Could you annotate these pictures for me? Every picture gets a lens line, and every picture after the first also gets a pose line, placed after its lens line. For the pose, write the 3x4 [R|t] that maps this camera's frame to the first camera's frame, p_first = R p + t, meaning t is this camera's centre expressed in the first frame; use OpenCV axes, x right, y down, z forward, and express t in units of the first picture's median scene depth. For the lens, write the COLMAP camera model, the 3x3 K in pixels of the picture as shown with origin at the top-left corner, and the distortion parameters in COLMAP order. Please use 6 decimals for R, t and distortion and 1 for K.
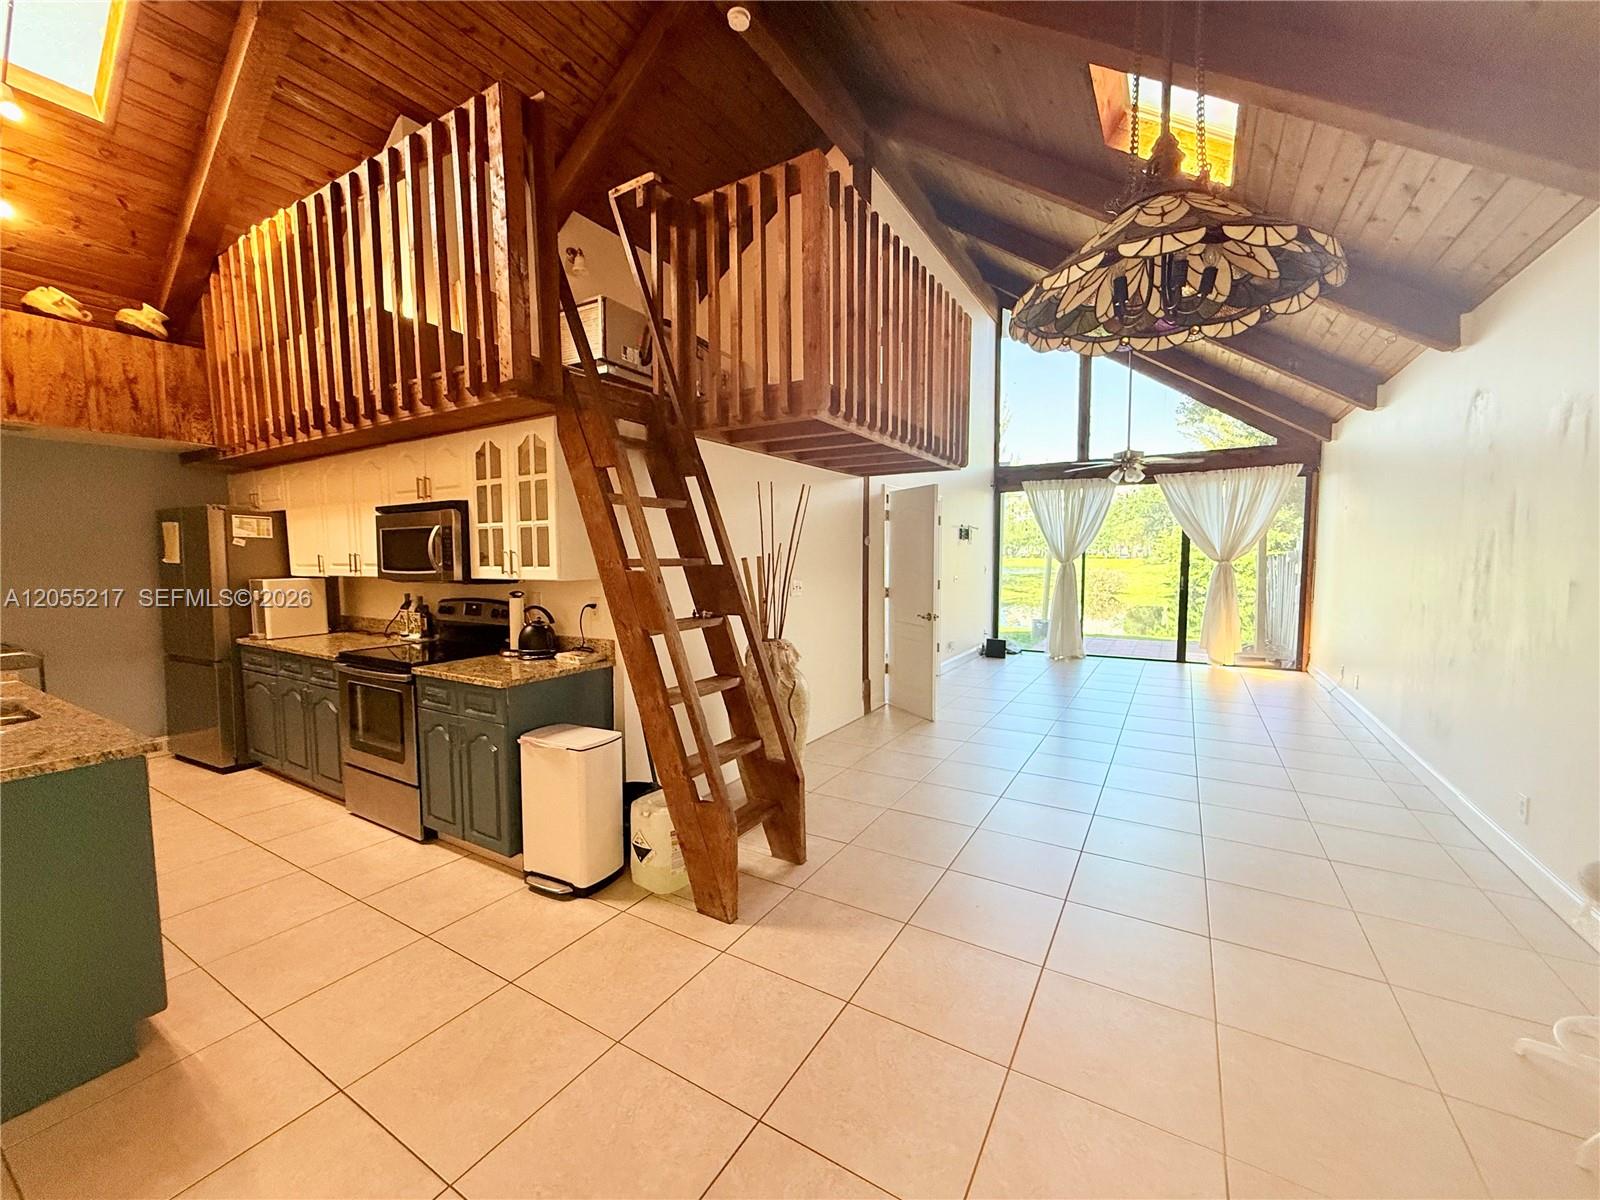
lens RADIAL K [[642.6, 0, 798.1], [0, 642.6, 602.5], [0, 0, 1]] dist [-0.000850, 0.000001]
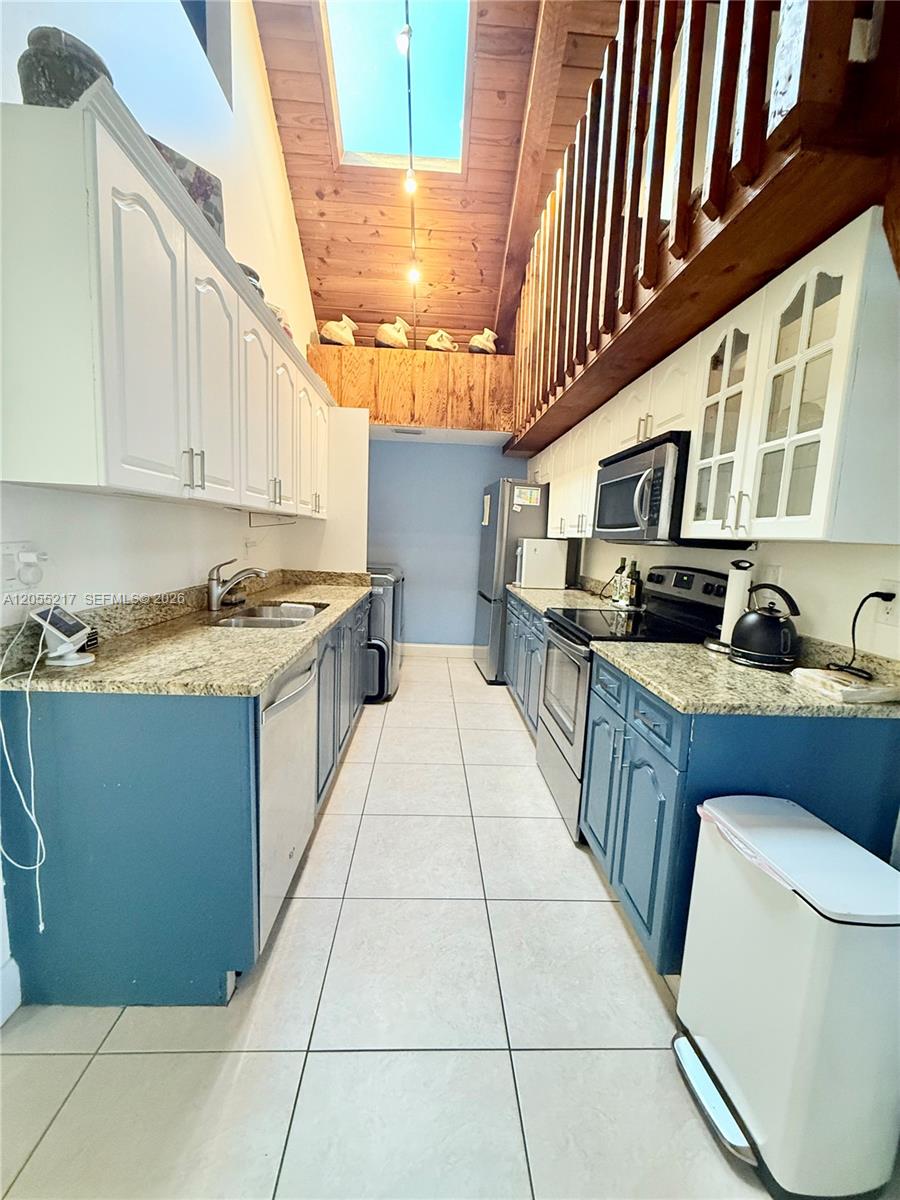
lens RADIAL K [[481.9, 0, 448.7], [0, 481.9, 595.2], [0, 0, 1]] dist [-0.000850, 0.000001]
pose [[0.556487, 0.132394, -0.820240, -0.190033], [-0.108258, 0.990361, 0.086406, 0.009474], [0.823773, 0.040714, 0.565456, 0.463524]]
